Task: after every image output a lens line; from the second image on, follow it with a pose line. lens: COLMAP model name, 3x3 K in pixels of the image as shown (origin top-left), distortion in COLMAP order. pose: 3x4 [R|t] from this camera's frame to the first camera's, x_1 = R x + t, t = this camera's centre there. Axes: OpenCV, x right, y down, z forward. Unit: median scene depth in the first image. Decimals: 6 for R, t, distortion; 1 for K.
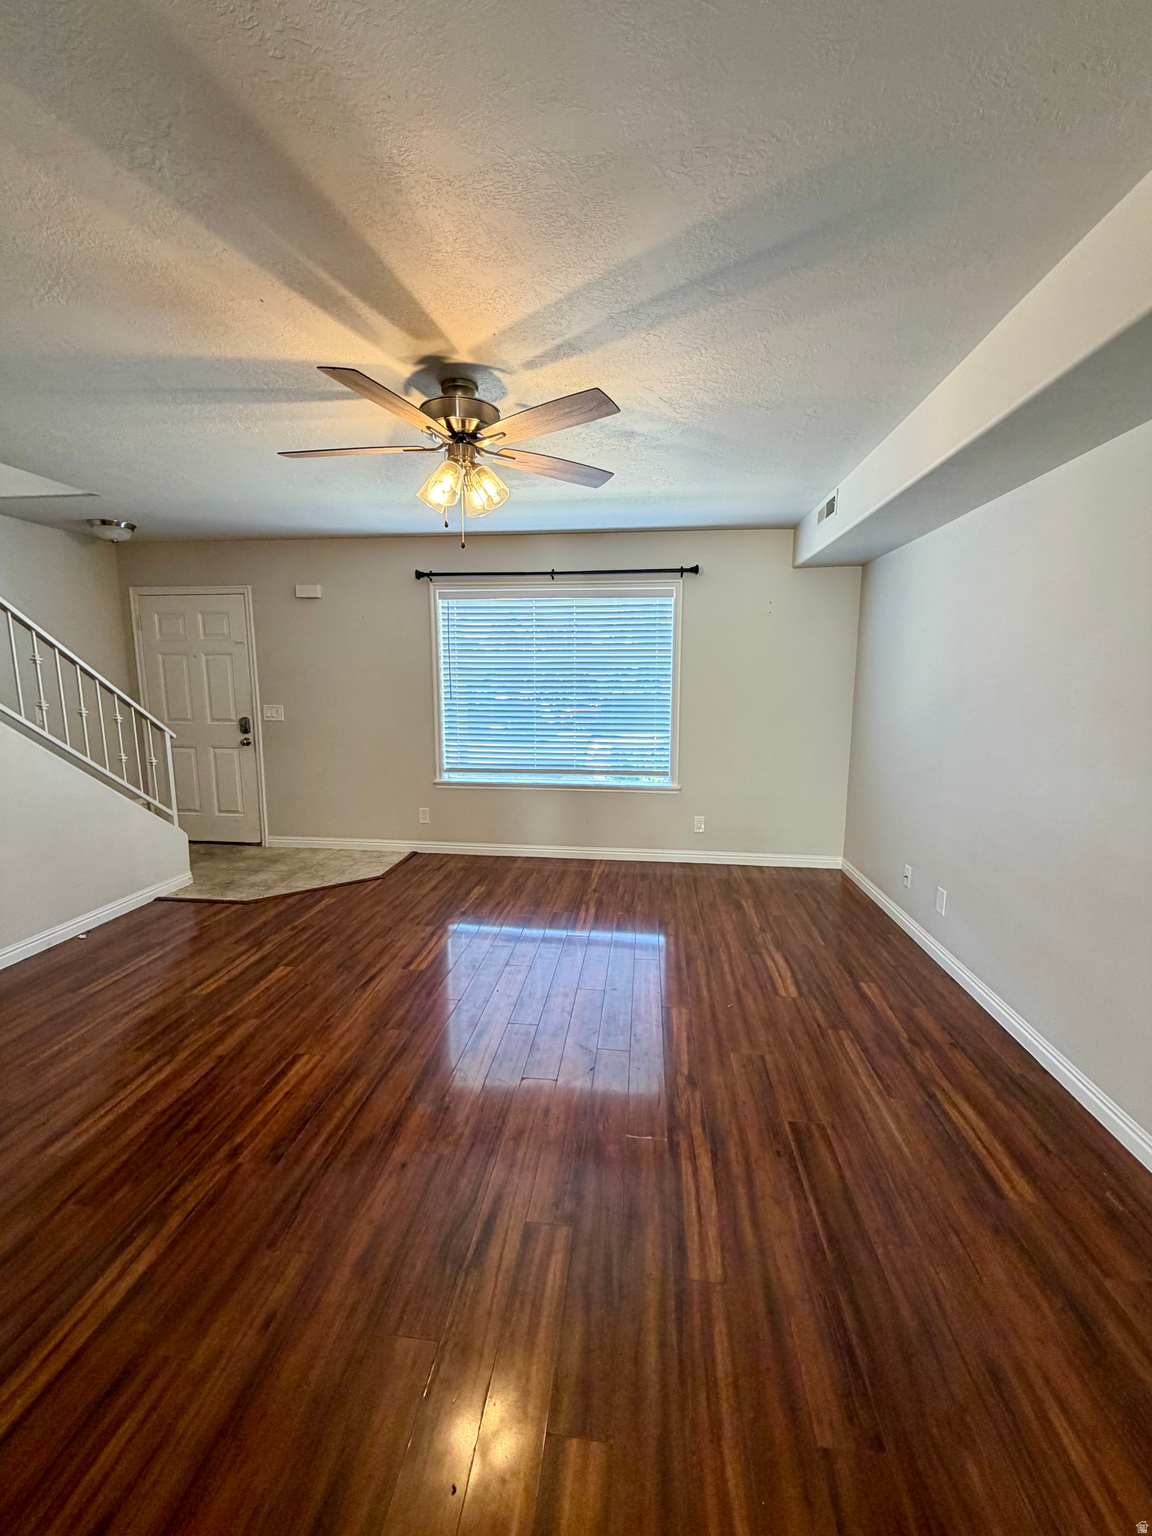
lens RADIAL K [[612.6, 0, 574.4], [0, 612.6, 766.3], [0, 0, 1]] dist [-0.001071, -0.000227]
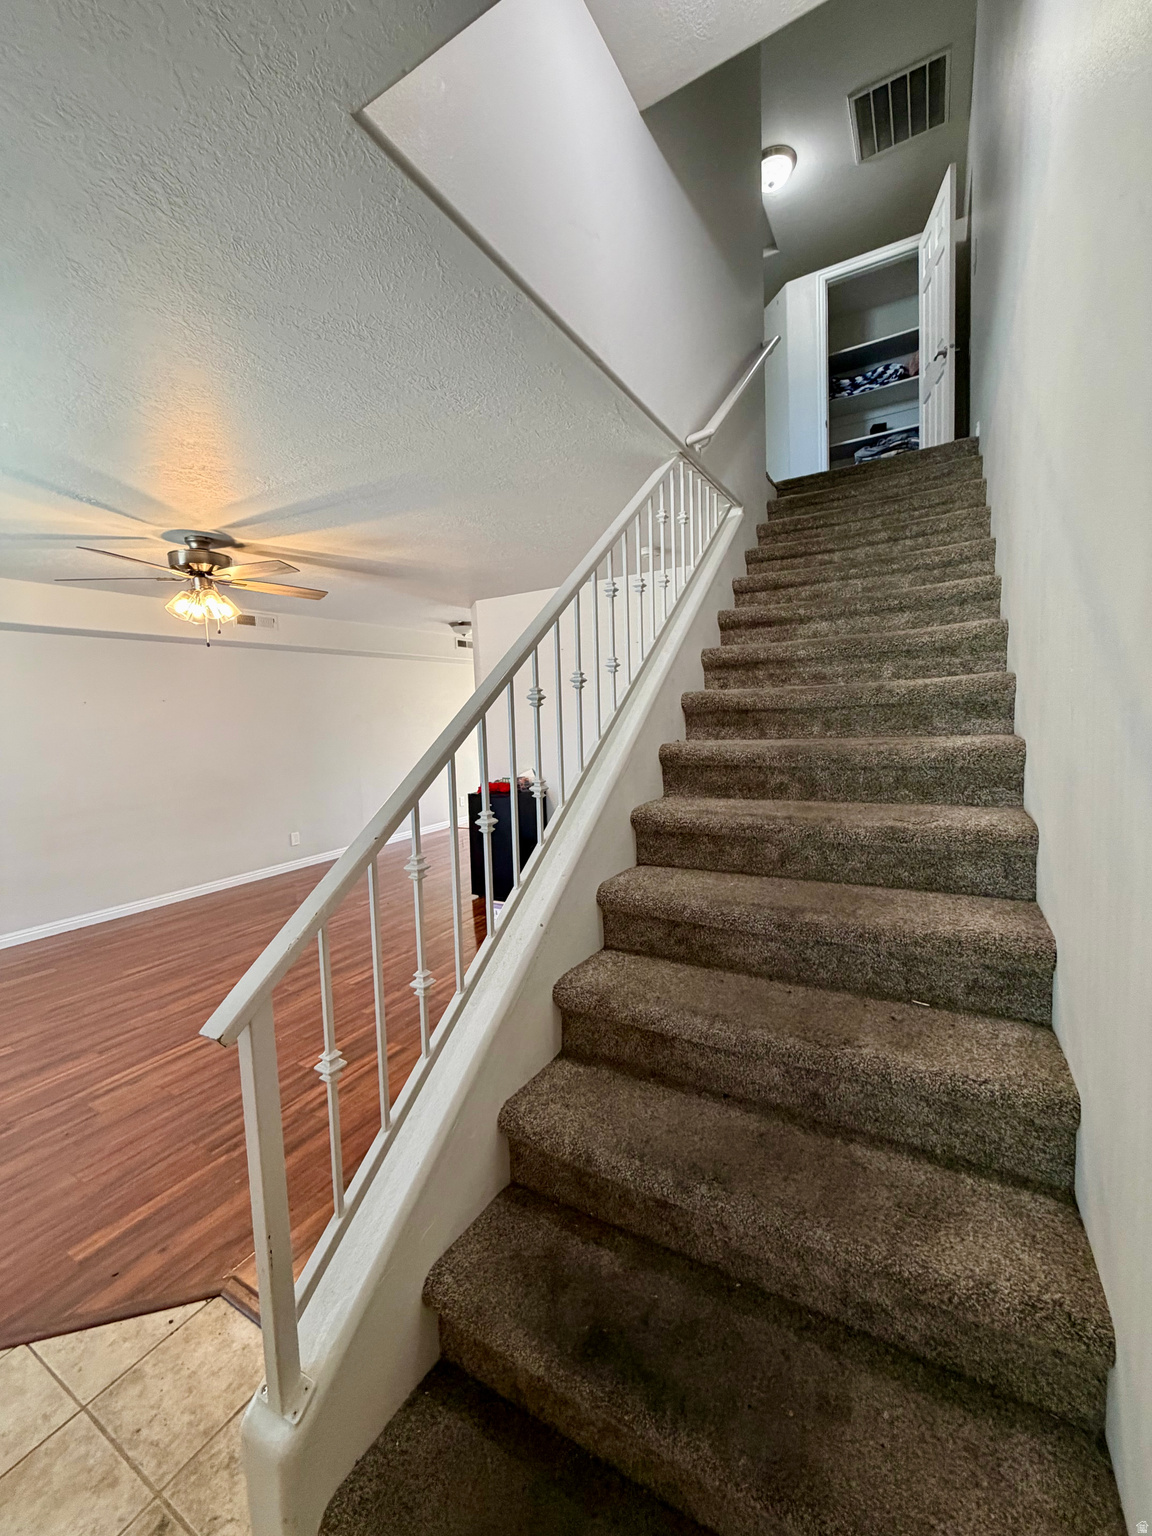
lens RADIAL K [[612.6, 0, 574.6], [0, 612.6, 762.8], [0, 0, 1]] dist [-0.001071, -0.000227]
pose [[-0.917442, -0.001156, 0.397867, -0.875696], [0.088383, 0.974418, 0.206635, -0.179837], [-0.387928, 0.224741, -0.893870, 1.145889]]
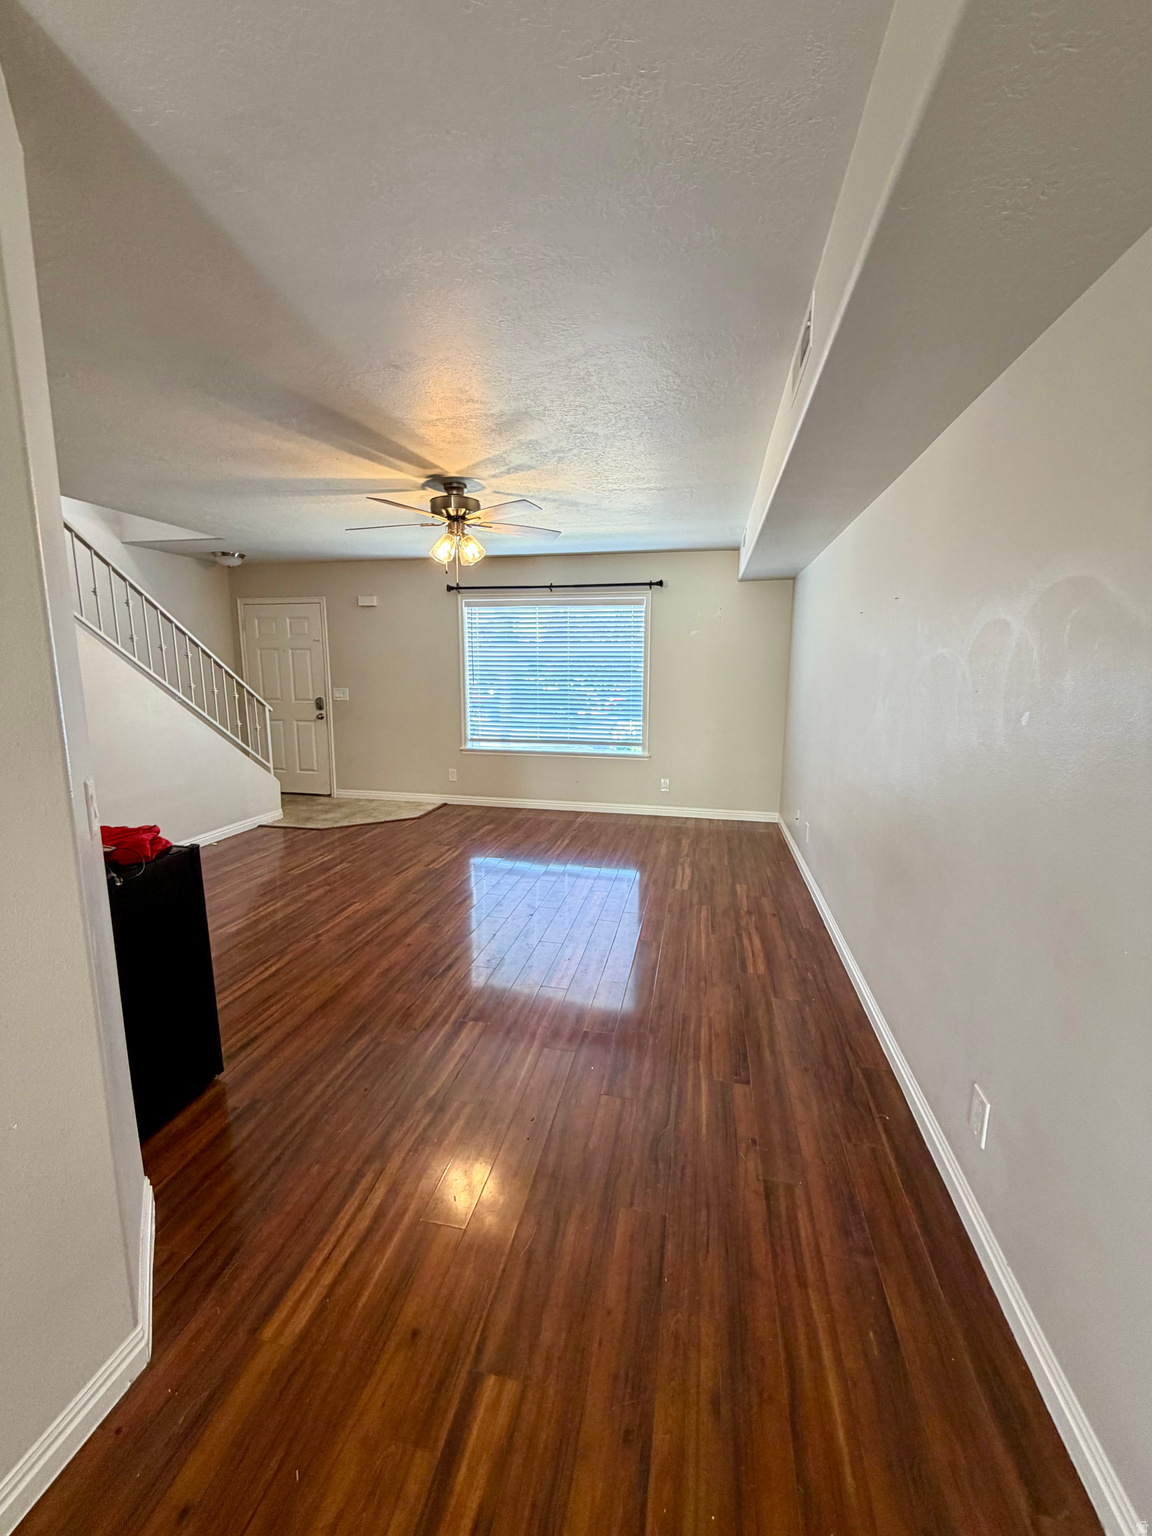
lens RADIAL K [[612.6, 0, 575.9], [0, 612.6, 765.3], [0, 0, 1]] dist [-0.001071, -0.000227]
pose [[0.995932, 0.017262, -0.088435, 0.154133], [-0.015834, 0.999733, 0.016814, 0.042010], [0.088702, -0.015345, 0.995940, -0.317115]]
